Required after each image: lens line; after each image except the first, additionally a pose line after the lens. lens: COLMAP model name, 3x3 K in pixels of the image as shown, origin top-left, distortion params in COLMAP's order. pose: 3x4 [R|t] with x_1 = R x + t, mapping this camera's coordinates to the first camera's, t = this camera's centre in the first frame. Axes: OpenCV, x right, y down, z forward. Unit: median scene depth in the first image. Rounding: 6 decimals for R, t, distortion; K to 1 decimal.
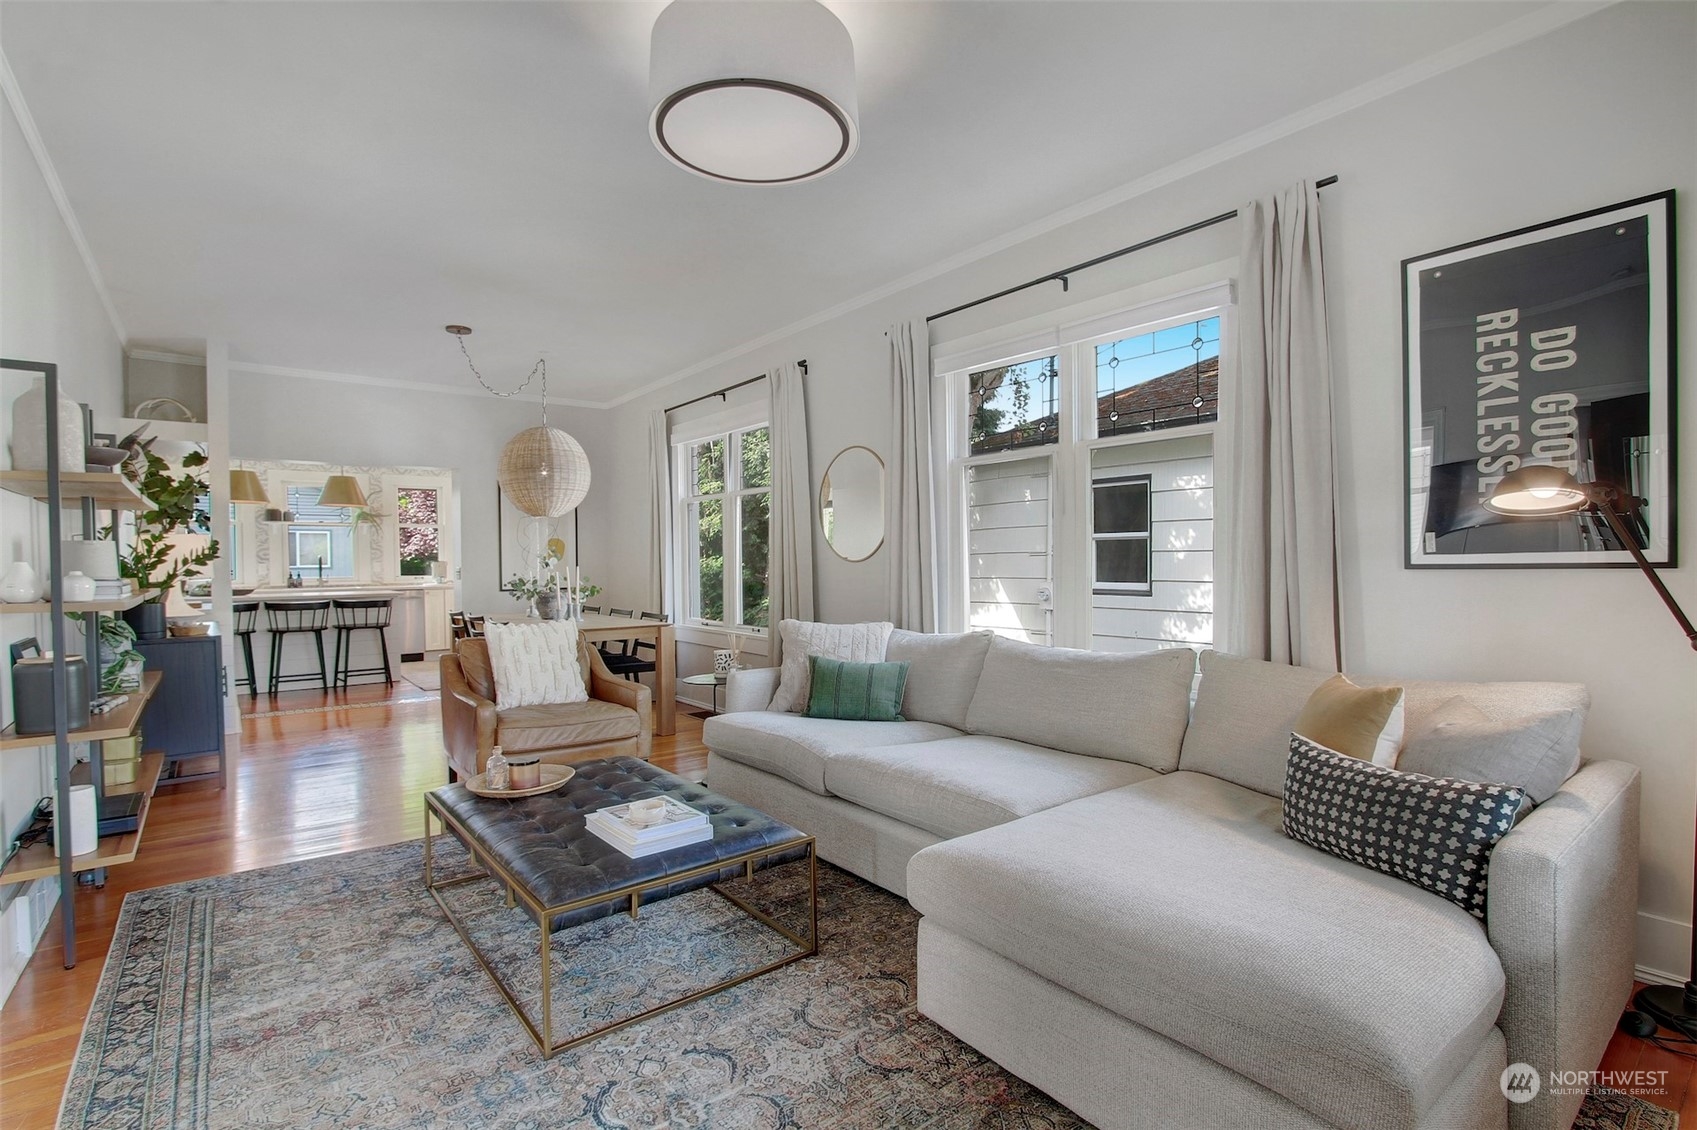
lens RADIAL K [[821.6, 0, 894.1], [0, 821.6, 557.8], [0, 0, 1]] dist [-0.015154, 0.002372]
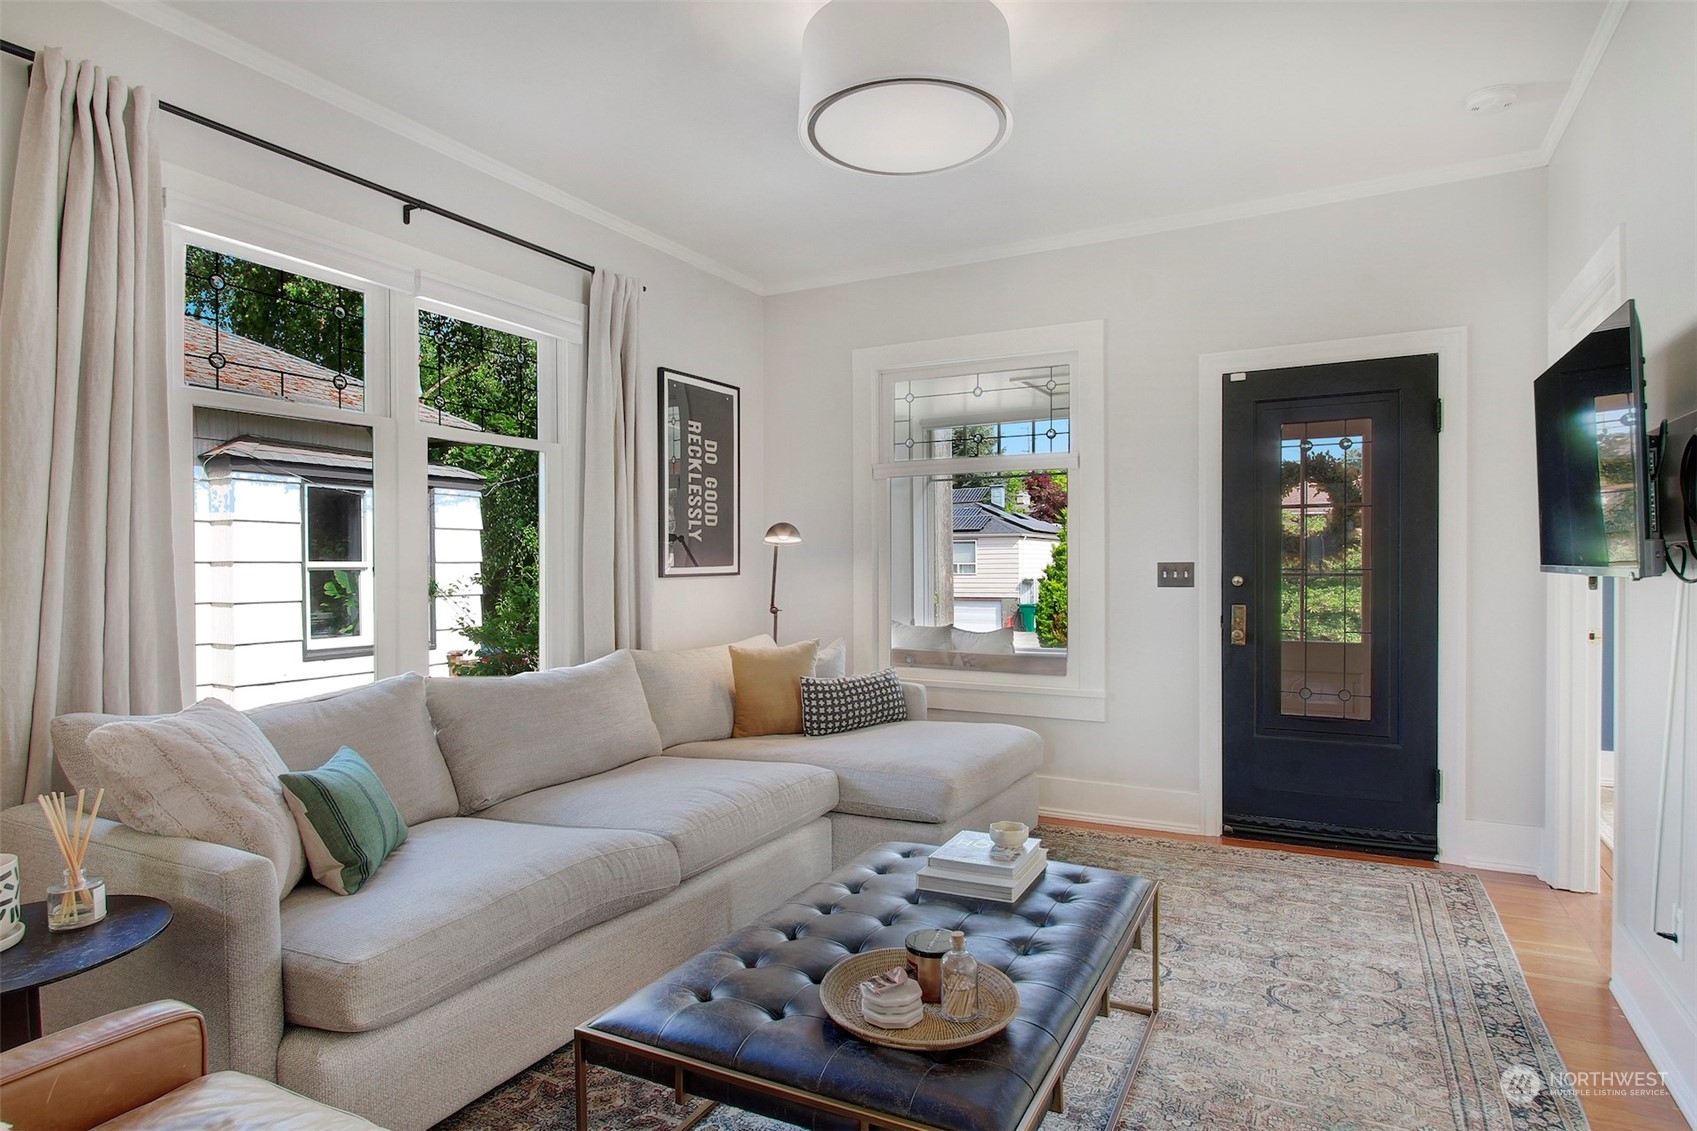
lens RADIAL K [[965.1, 0, 839.3], [0, 965.1, 573.3], [0, 0, 1]] dist [0.007876, 0.000559]
pose [[-0.391163, 0.005632, 0.920304, -1.208346], [0.017943, 0.999838, 0.001507, 0.009780], [-0.920147, 0.017102, -0.391200, 1.536813]]
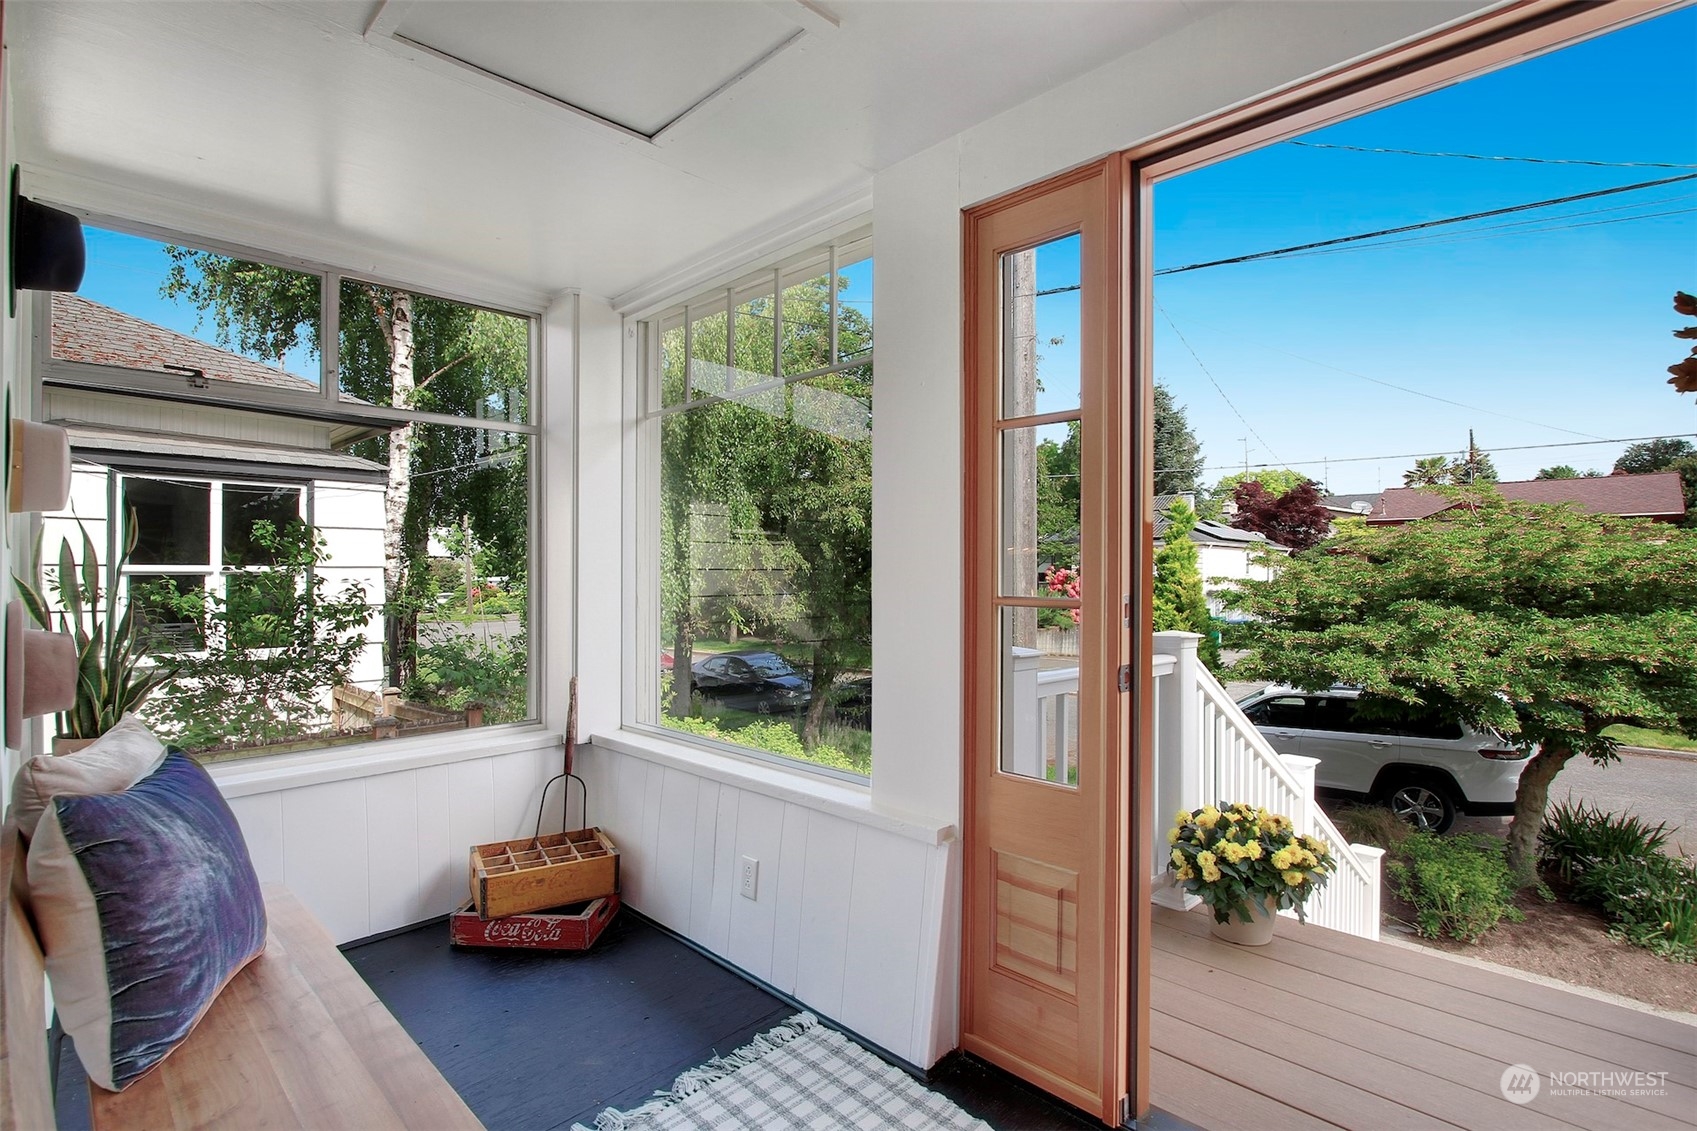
lens RADIAL K [[821.6, 0, 846.0], [0, 821.6, 568.6], [0, 0, 1]] dist [-0.015154, 0.002372]
pose [[-0.110094, 0.019994, 0.993720, -0.731191], [0.008511, 0.999780, -0.019173, 0.012935], [-0.993885, 0.006347, -0.110240, 0.930298]]
